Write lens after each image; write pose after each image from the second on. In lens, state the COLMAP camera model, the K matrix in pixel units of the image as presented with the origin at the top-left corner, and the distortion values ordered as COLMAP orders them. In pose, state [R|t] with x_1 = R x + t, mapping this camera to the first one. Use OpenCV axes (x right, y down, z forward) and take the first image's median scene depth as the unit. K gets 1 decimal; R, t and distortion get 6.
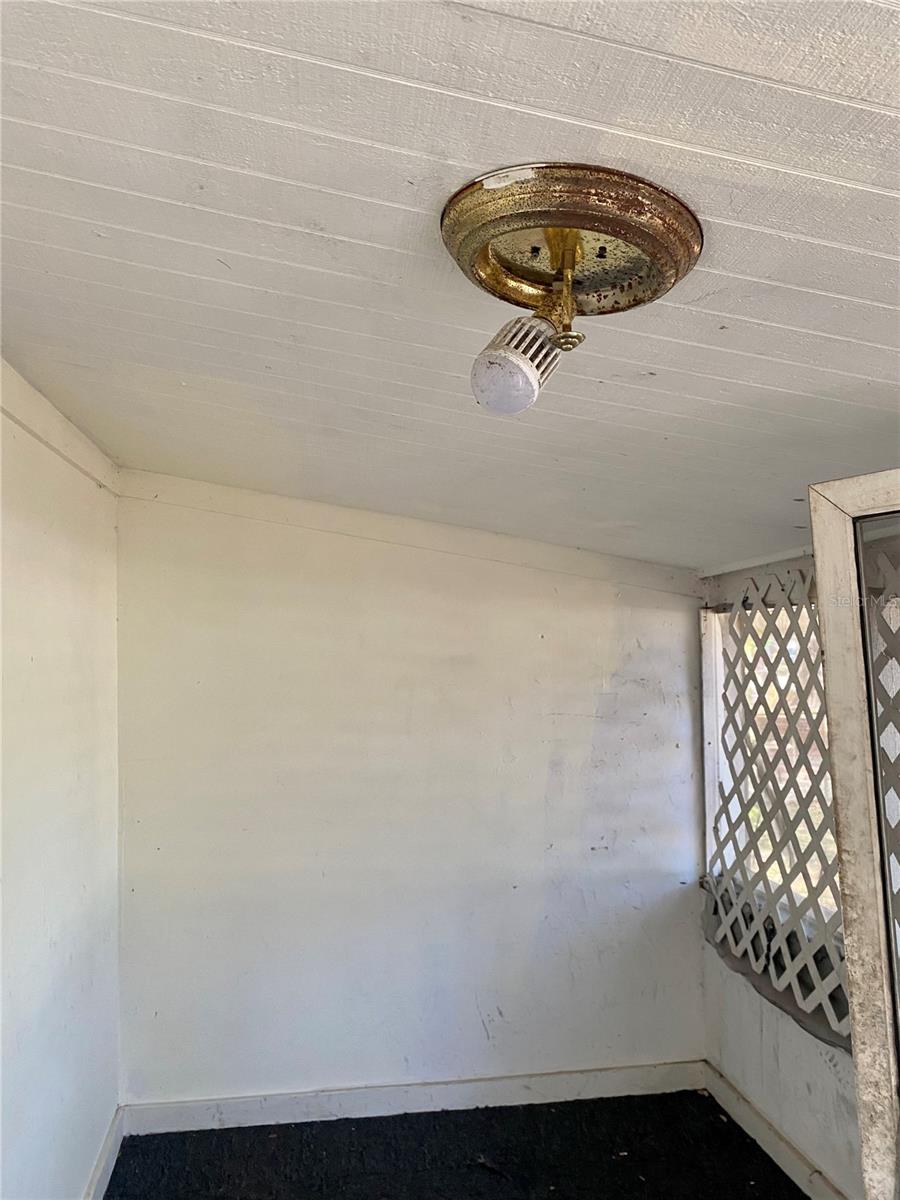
lens RADIAL K [[931.1, 0, 450.0], [0, 931.1, 600.0], [0, 0, 1]] dist [-0.045975, 0.060229]
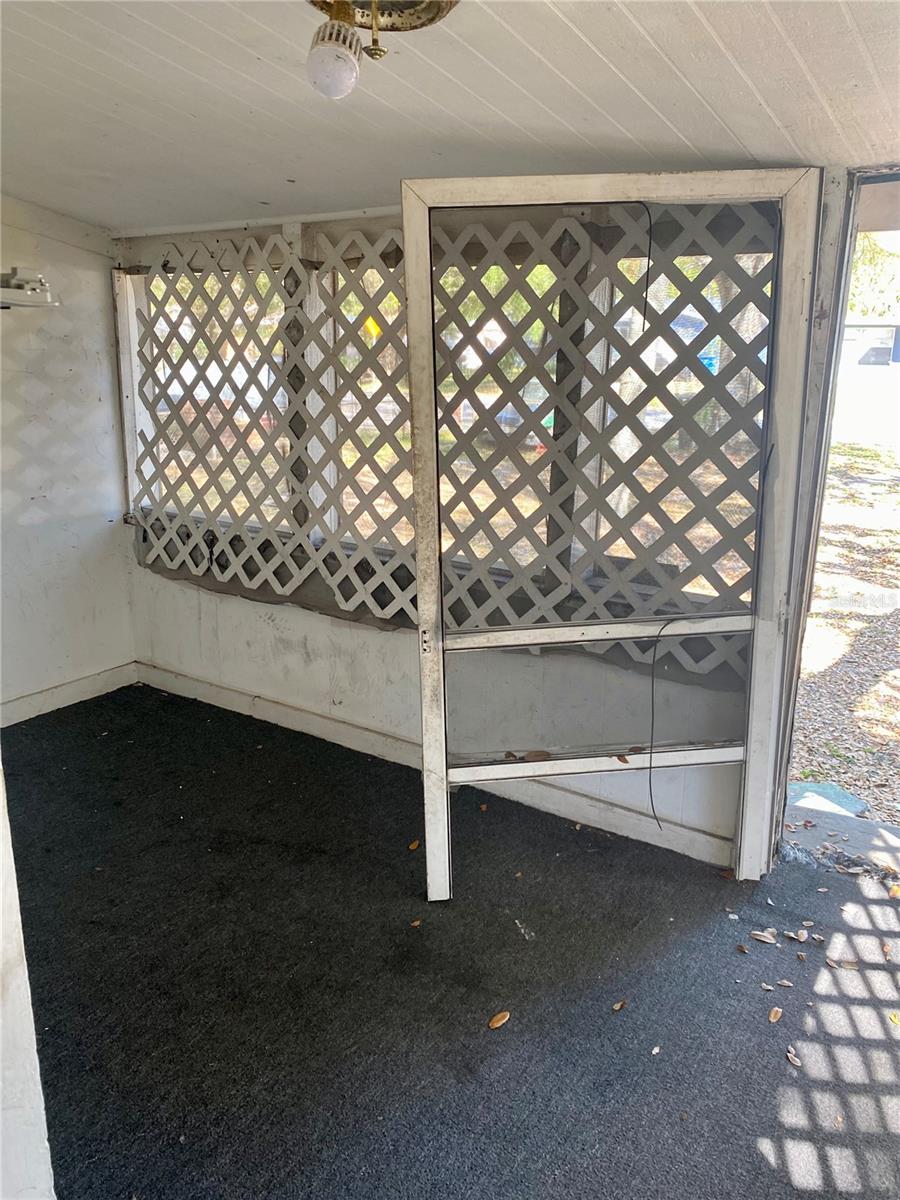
lens RADIAL K [[920.2, 0, 450.0], [0, 920.2, 600.0], [0, 0, 1]] dist [0.017537, -0.011808]
pose [[0.688254, -0.174129, 0.704262, -0.307593], [-0.067289, 0.951260, 0.300959, 0.028284], [-0.722342, -0.254526, 0.642992, -0.071179]]
